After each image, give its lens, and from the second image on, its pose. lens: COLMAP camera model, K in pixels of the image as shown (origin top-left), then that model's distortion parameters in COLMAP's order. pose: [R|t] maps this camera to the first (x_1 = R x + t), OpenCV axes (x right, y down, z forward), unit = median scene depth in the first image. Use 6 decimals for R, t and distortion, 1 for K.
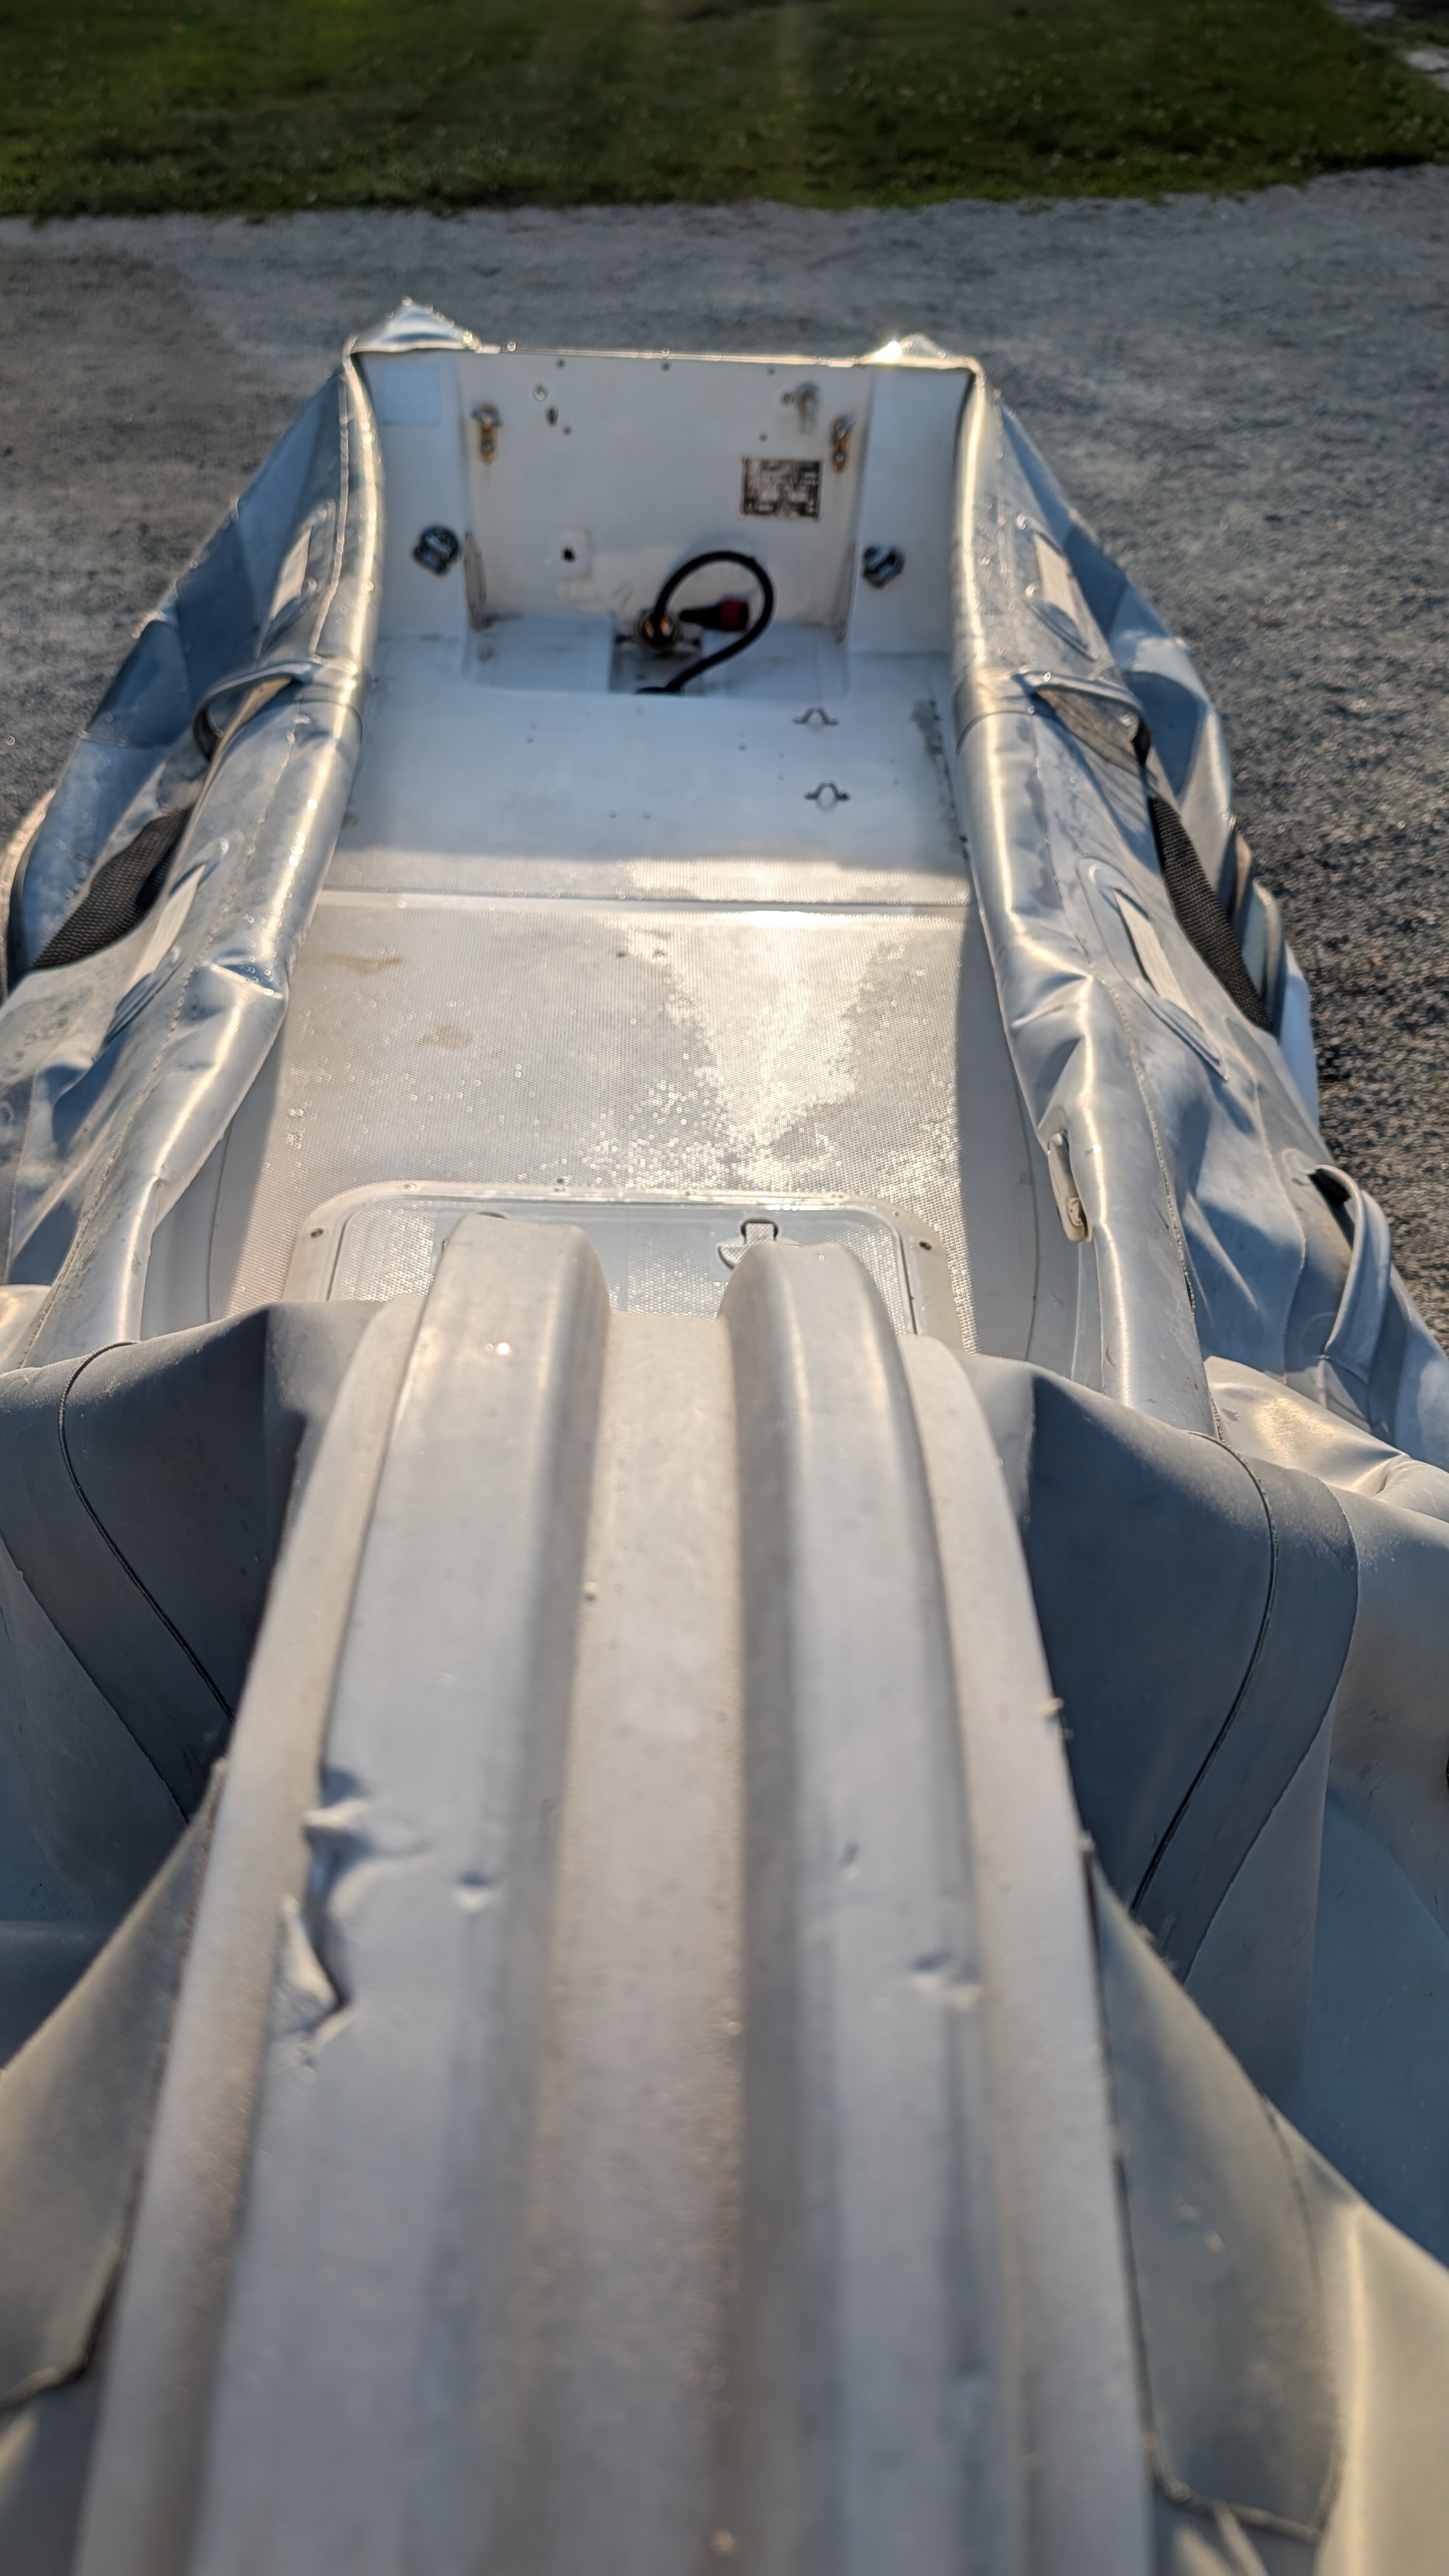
lens RADIAL K [[1901.2, 0, 724.5], [0, 1901.2, 1288.0], [0, 0, 1]] dist [-0.002762, -0.015092]
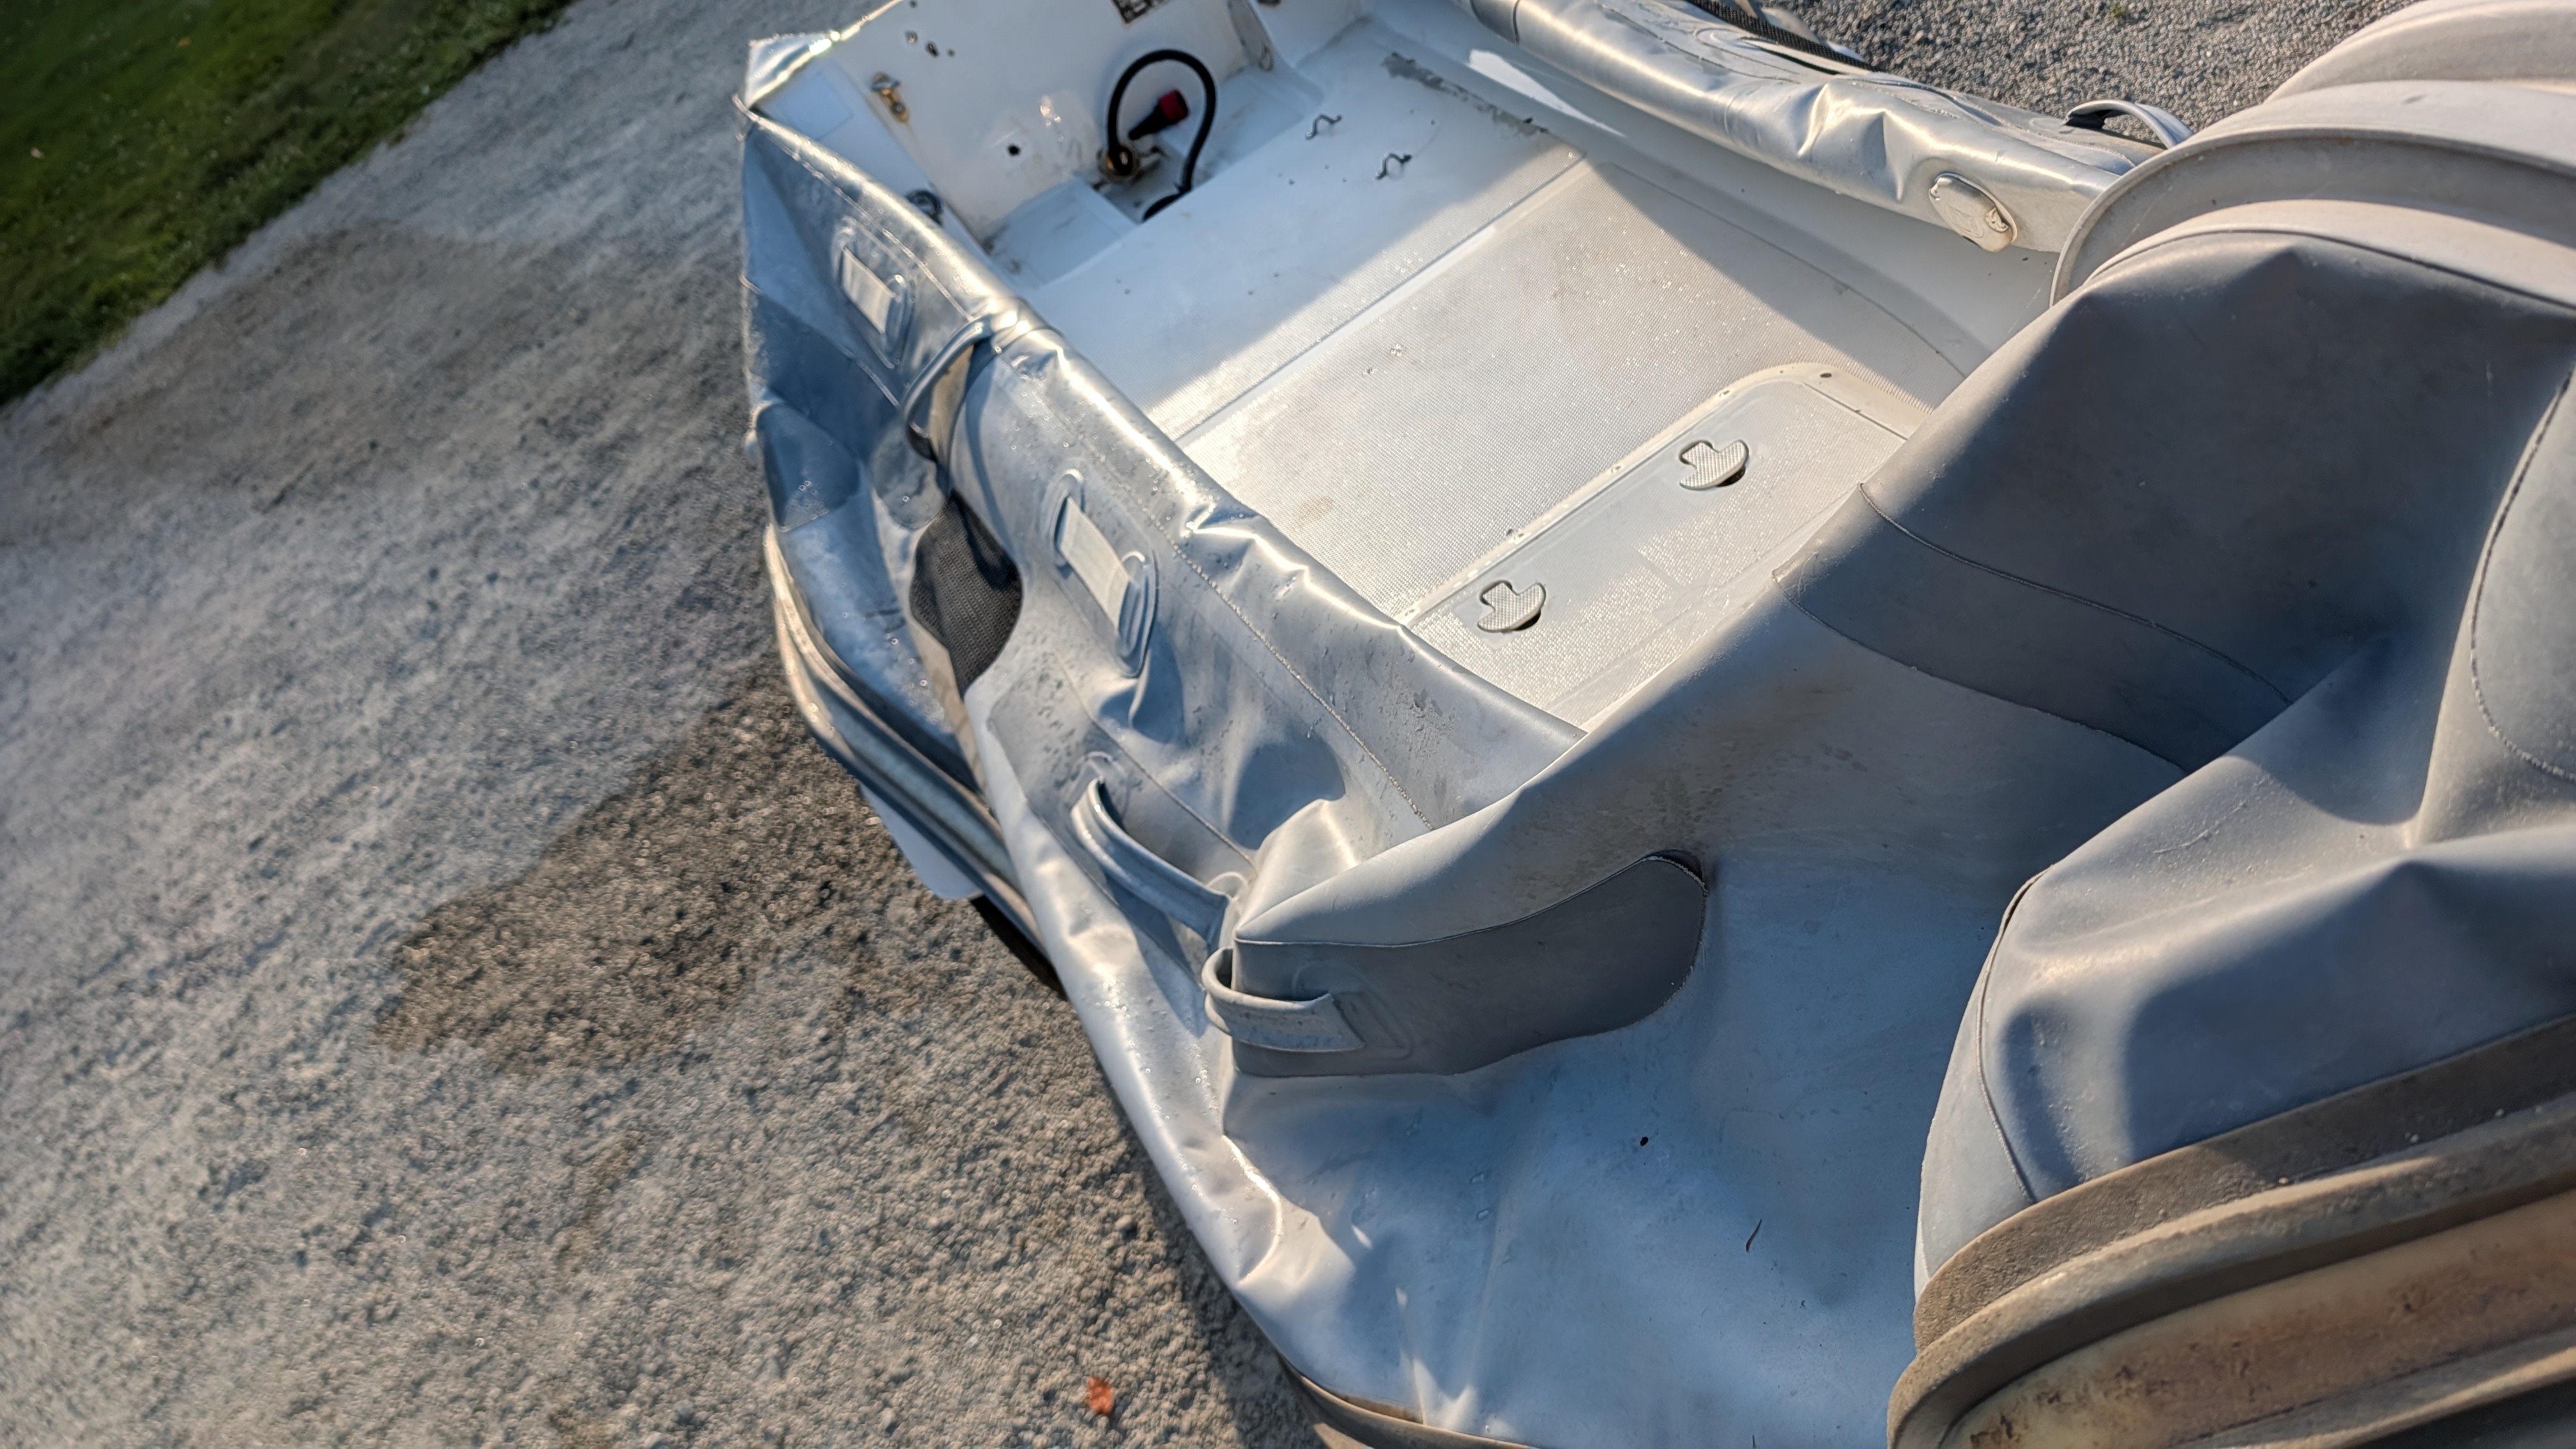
lens RADIAL K [[1974.8, 0, 1288.0], [0, 1974.8, 724.5], [0, 0, 1]] dist [-0.010631, 0.003900]
pose [[0.806507, -0.589203, 0.048848, -0.184385], [0.590751, 0.806411, -0.026720, -0.008669], [-0.023649, 0.050407, 0.998449, -0.074308]]
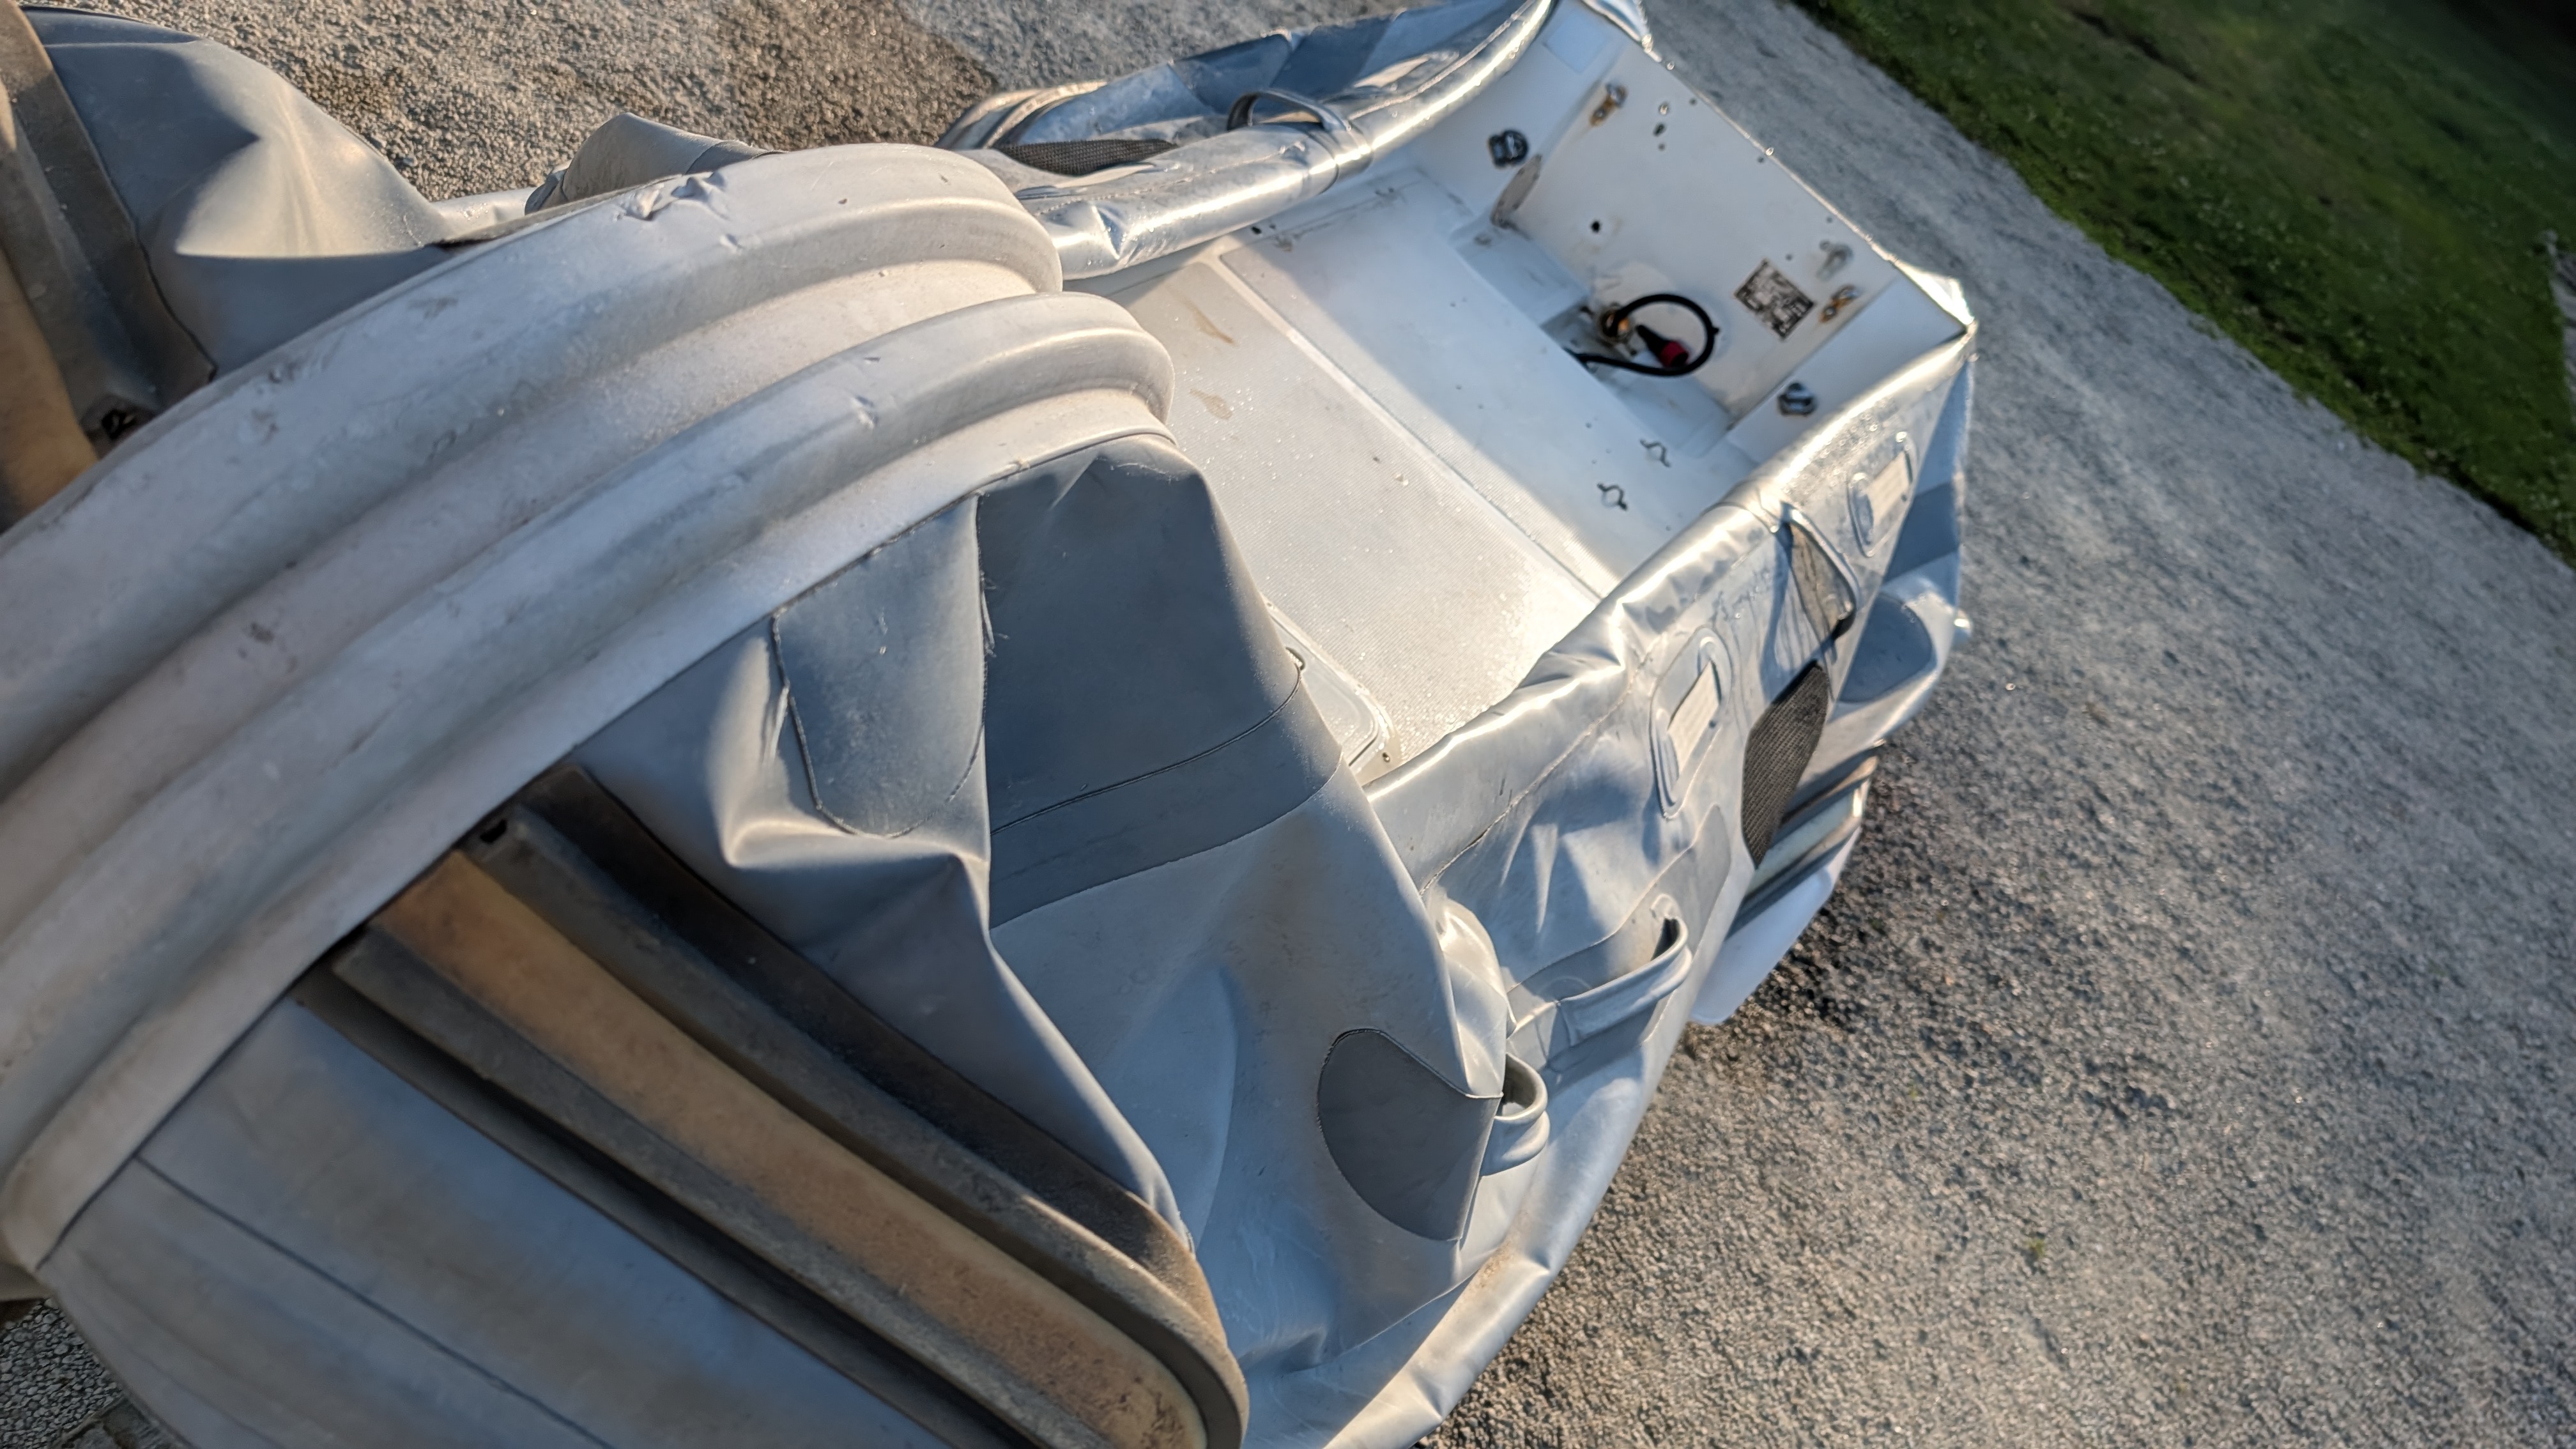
lens RADIAL K [[1929.1, 0, 1383.3], [0, 1929.1, 715.5], [0, 0, 1]] dist [0.024894, -0.077319]
pose [[0.757595, 0.646838, -0.087471, 0.105684], [-0.652689, 0.749299, -0.112021, 0.052037], [-0.006918, 0.141958, 0.989849, -0.118121]]
